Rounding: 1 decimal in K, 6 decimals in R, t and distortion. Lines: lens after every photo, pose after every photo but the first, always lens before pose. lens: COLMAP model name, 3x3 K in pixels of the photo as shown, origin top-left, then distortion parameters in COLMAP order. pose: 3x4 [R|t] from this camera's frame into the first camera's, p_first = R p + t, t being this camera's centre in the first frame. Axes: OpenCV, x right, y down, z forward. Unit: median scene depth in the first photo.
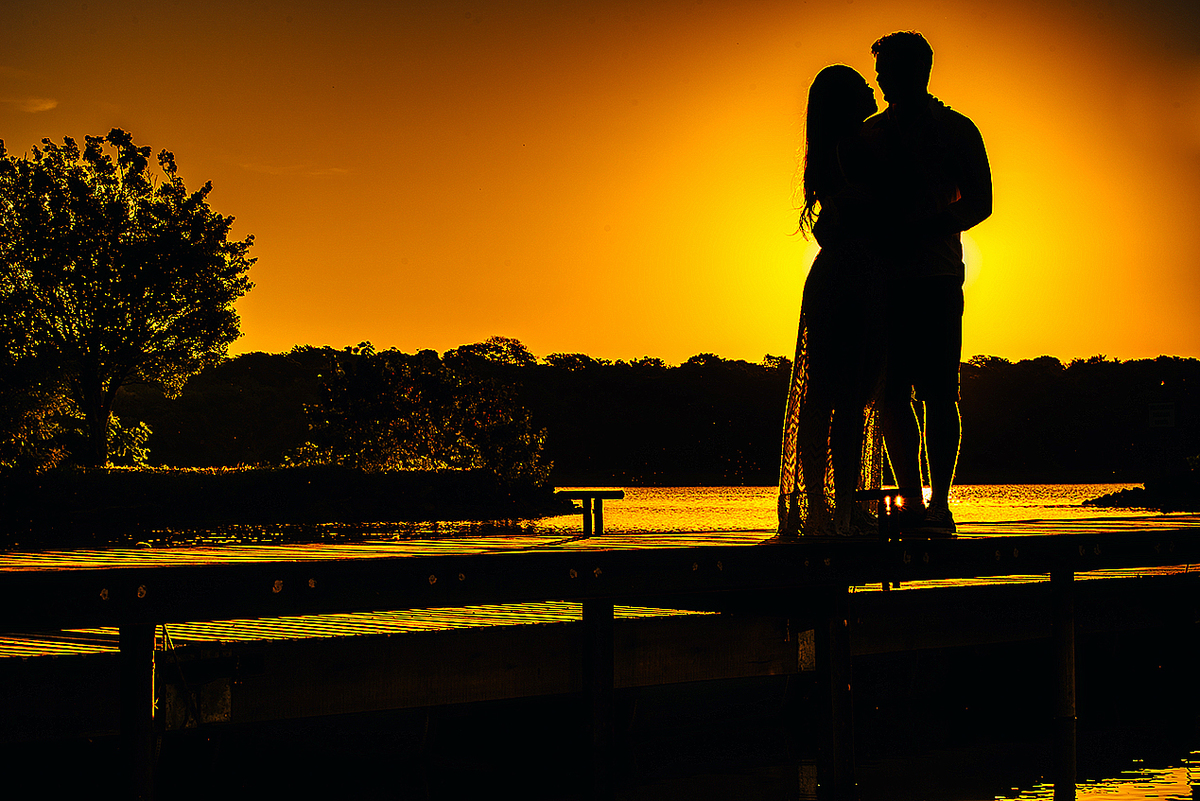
lens RADIAL K [[2432.9, 0, 583.5], [0, 2432.9, 401.3], [0, 0, 1]] dist [-0.052151, -0.350266]
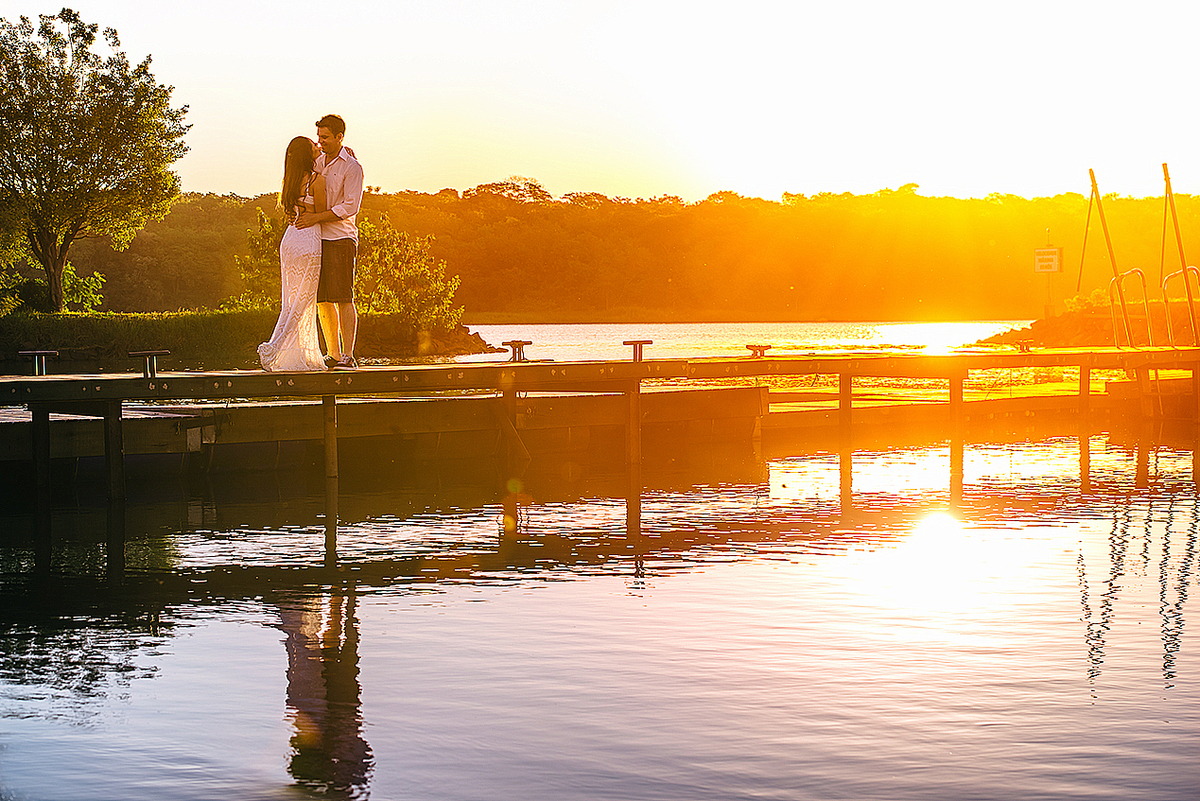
lens RADIAL K [[2432.9, 0, 583.5], [0, 2432.9, 401.3], [0, 0, 1]] dist [-0.052151, -0.350266]
pose [[0.999897, -0.002212, -0.014215, 0.058783], [0.003164, 0.997732, 0.067234, -0.006426], [0.014034, -0.067272, 0.997636, -0.111616]]
